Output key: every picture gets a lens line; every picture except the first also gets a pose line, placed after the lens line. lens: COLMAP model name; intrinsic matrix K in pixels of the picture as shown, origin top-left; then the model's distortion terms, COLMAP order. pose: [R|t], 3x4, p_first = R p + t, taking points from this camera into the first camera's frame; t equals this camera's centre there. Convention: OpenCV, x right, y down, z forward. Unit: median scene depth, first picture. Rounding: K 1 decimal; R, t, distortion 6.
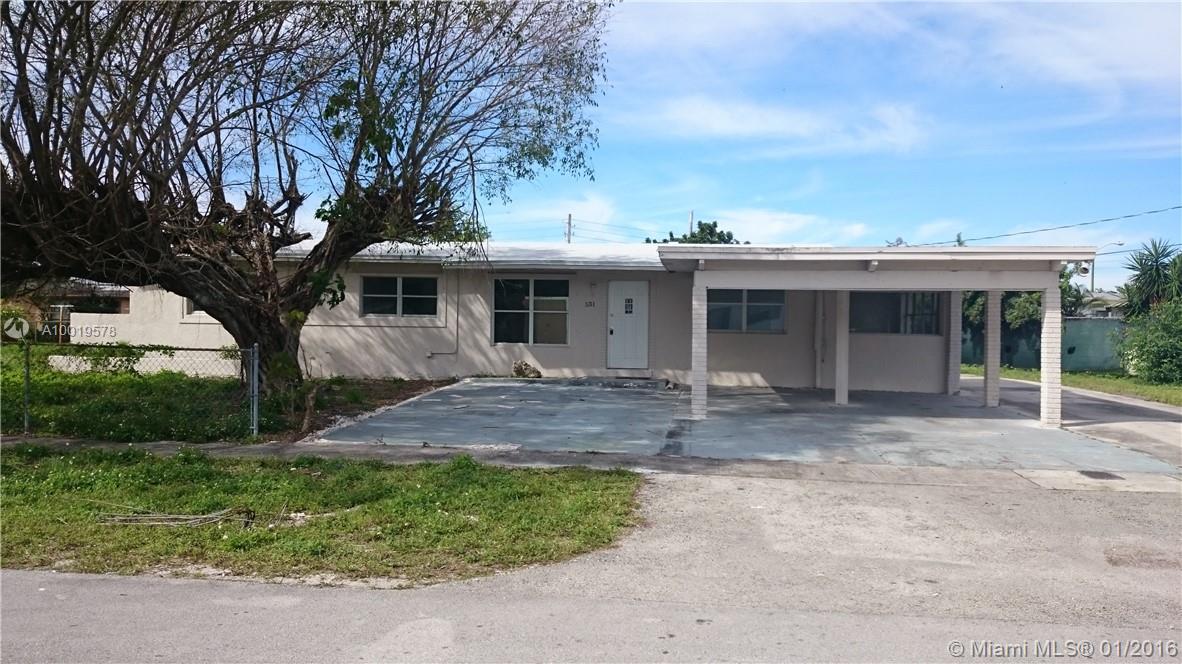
lens RADIAL K [[950.5, 0, 593.2], [0, 950.5, 364.2], [0, 0, 1]] dist [0.108805, -0.204950]
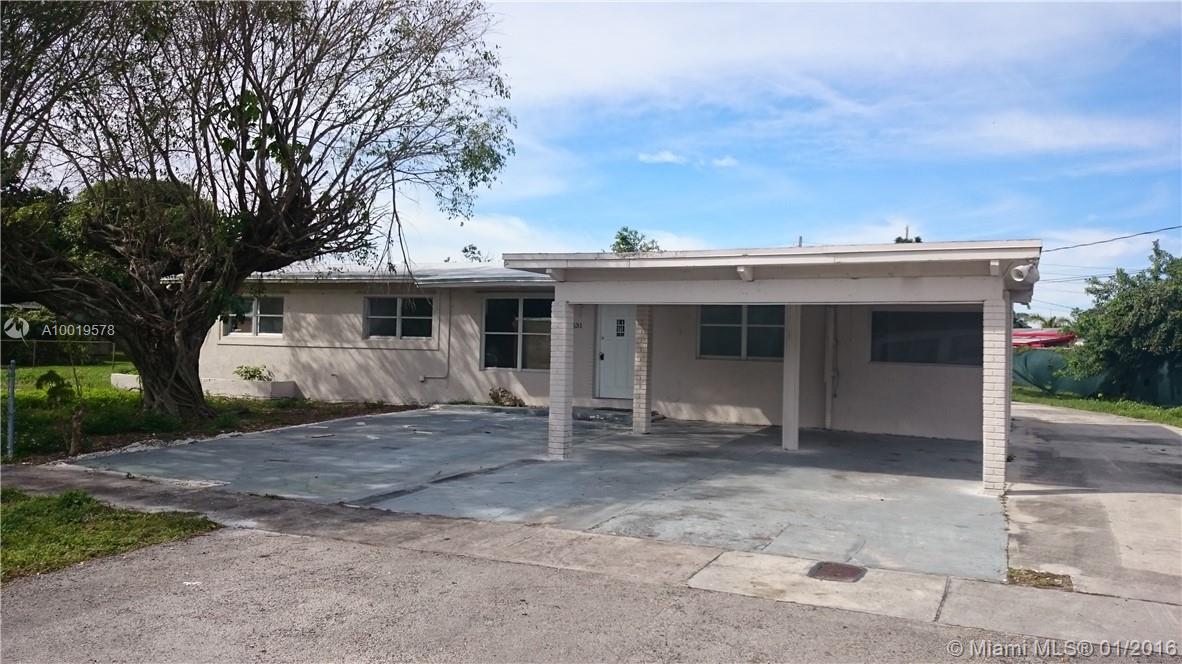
lens RADIAL K [[950.5, 0, 590.9], [0, 950.5, 317.8], [0, 0, 1]] dist [0.108805, -0.204950]
pose [[0.948984, -0.001252, -0.315322, 0.287297], [-0.023802, 0.996855, -0.075592, -0.002714], [0.314425, 0.079241, 0.945969, 0.152426]]
